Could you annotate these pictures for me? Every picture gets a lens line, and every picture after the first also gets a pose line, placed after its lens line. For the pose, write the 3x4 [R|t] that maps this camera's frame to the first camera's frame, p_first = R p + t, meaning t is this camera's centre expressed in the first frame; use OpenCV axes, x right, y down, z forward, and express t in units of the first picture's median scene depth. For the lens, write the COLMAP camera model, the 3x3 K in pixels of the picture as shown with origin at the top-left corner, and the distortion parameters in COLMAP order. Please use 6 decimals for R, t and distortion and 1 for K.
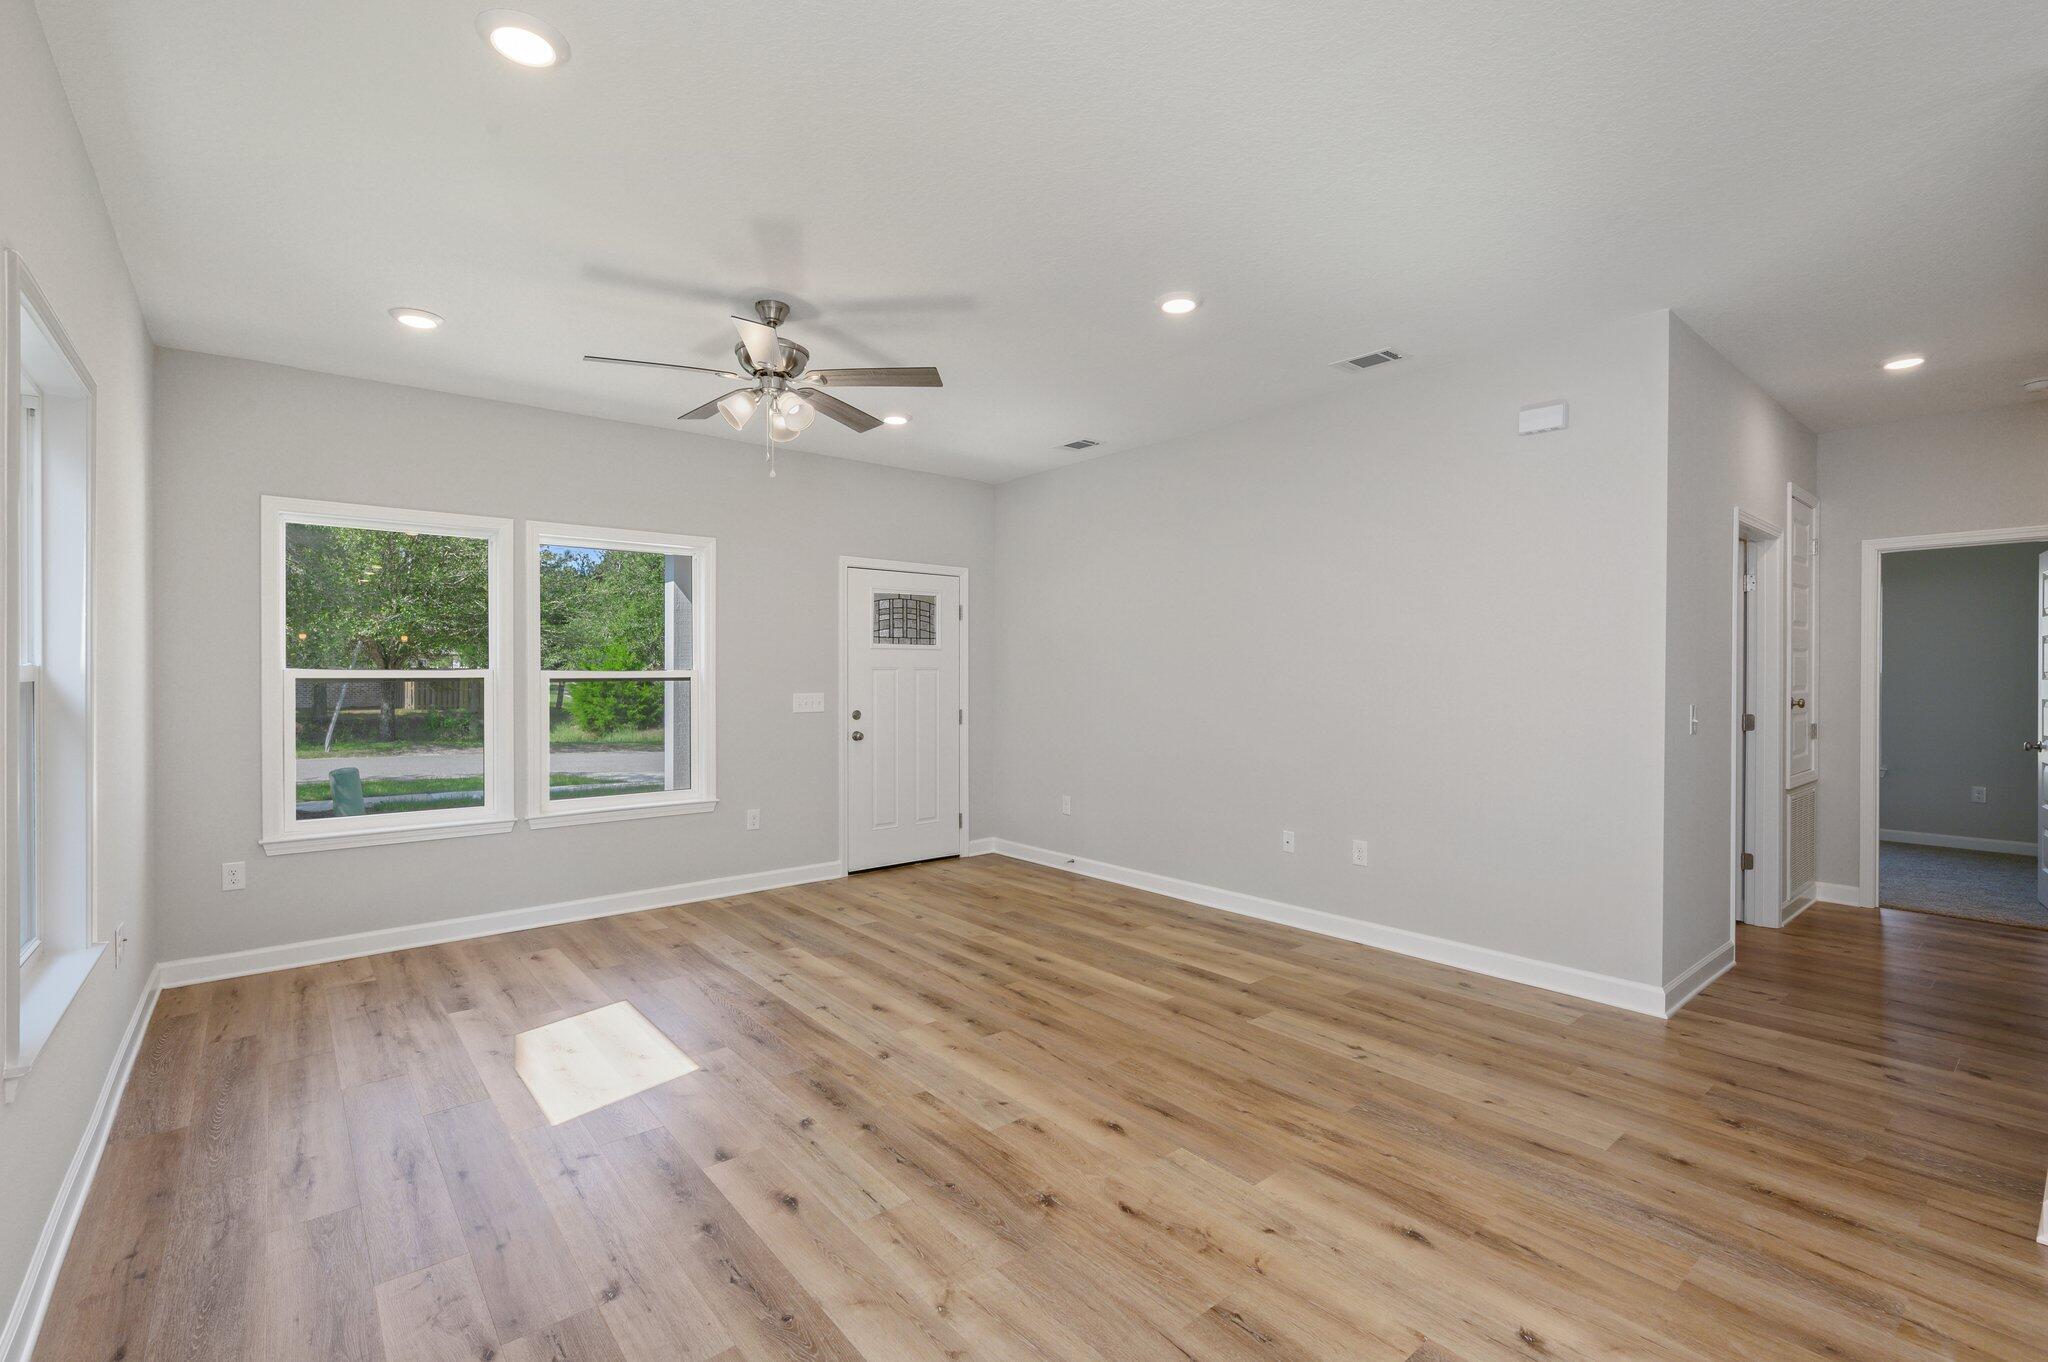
lens RADIAL K [[897.6, 0, 1024.0], [0, 897.6, 681.0], [0, 0, 1]] dist [0.001297, -0.000248]
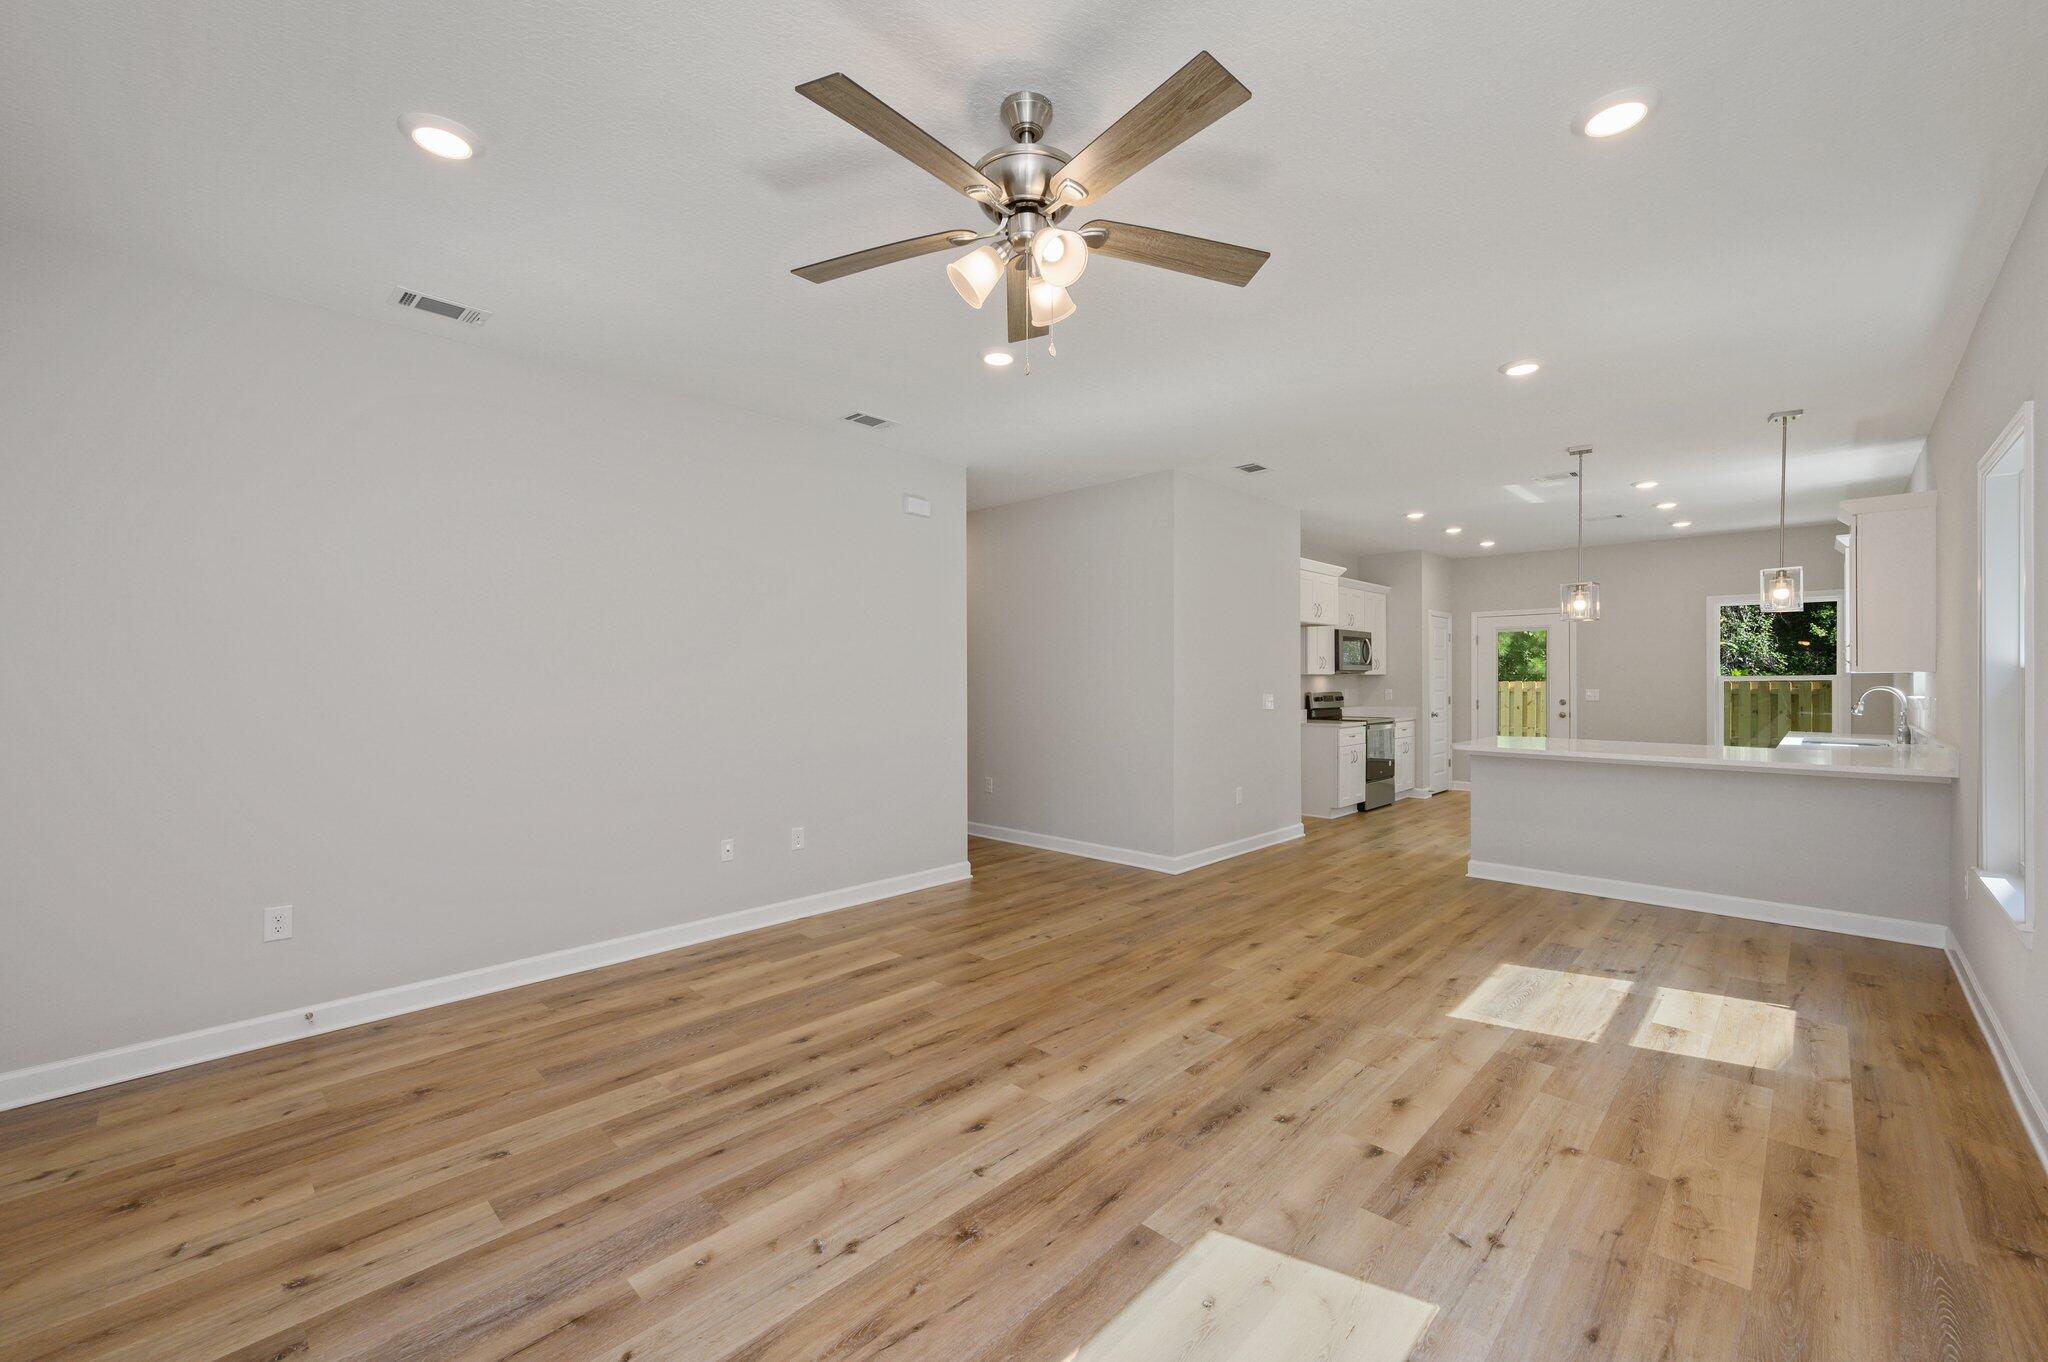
lens RADIAL K [[818.9, 0, 1024.0], [0, 818.9, 681.0], [0, 0, 1]] dist [0.002879, 0.000167]
pose [[-0.102597, -0.001819, 0.994721, -0.880463], [0.011627, 0.999928, 0.003028, -0.006714], [-0.994655, 0.011877, -0.102569, 1.074376]]
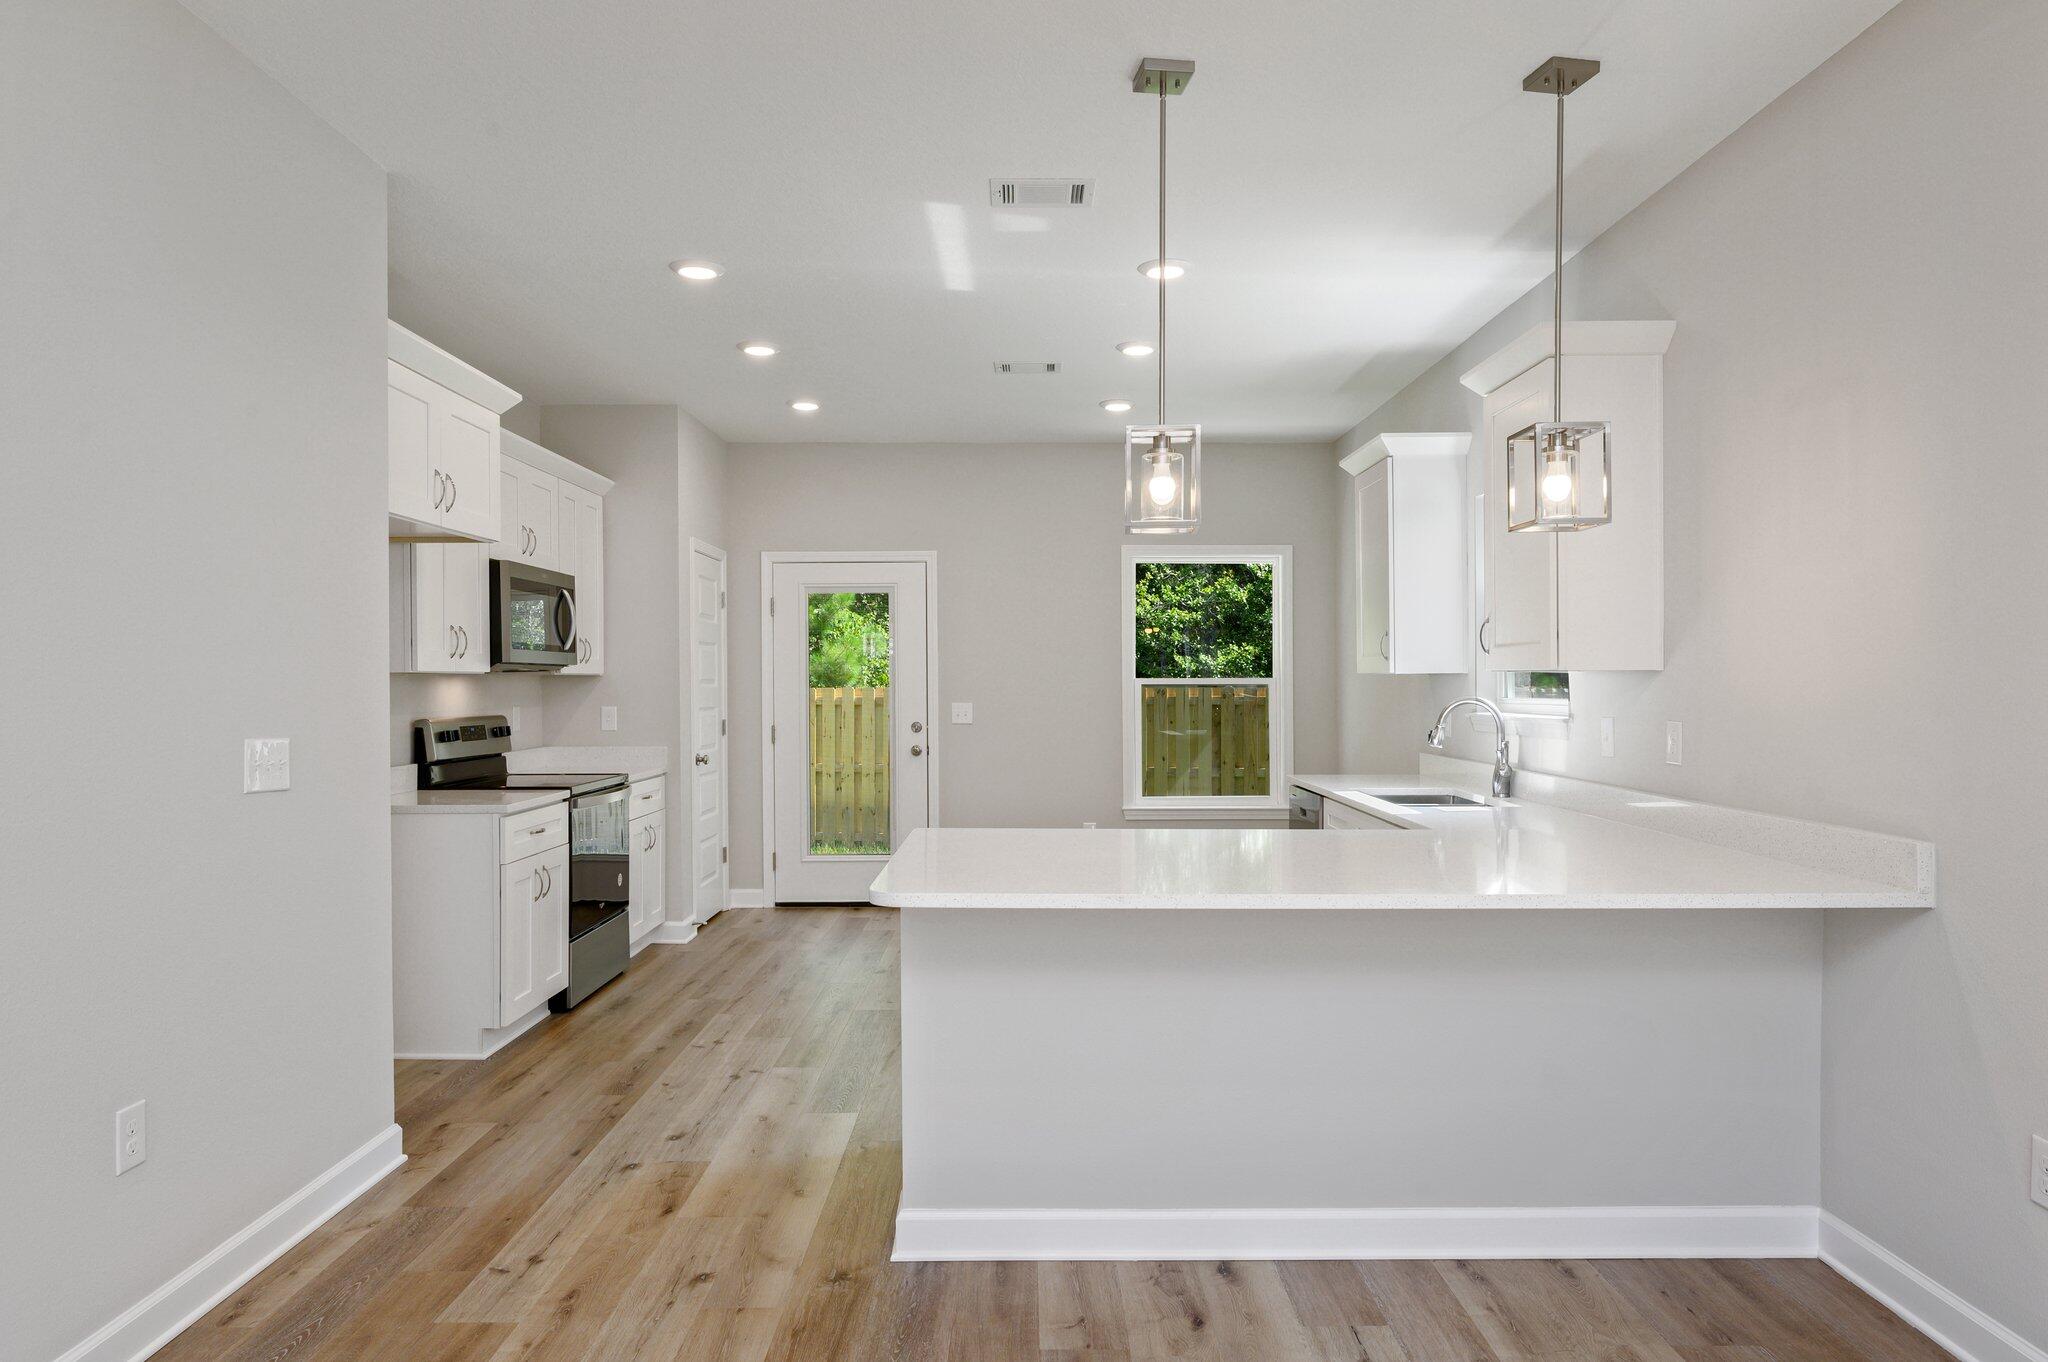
lens RADIAL K [[1266.9, 0, 1022.3], [0, 1266.9, 687.4], [0, 0, 1]] dist [-0.001680, -0.000105]
pose [[-0.765255, -0.001094, 0.643727, 0.004659], [0.008950, 0.999884, 0.012340, -0.004721], [-0.643665, 0.015205, -0.765156, 0.644868]]
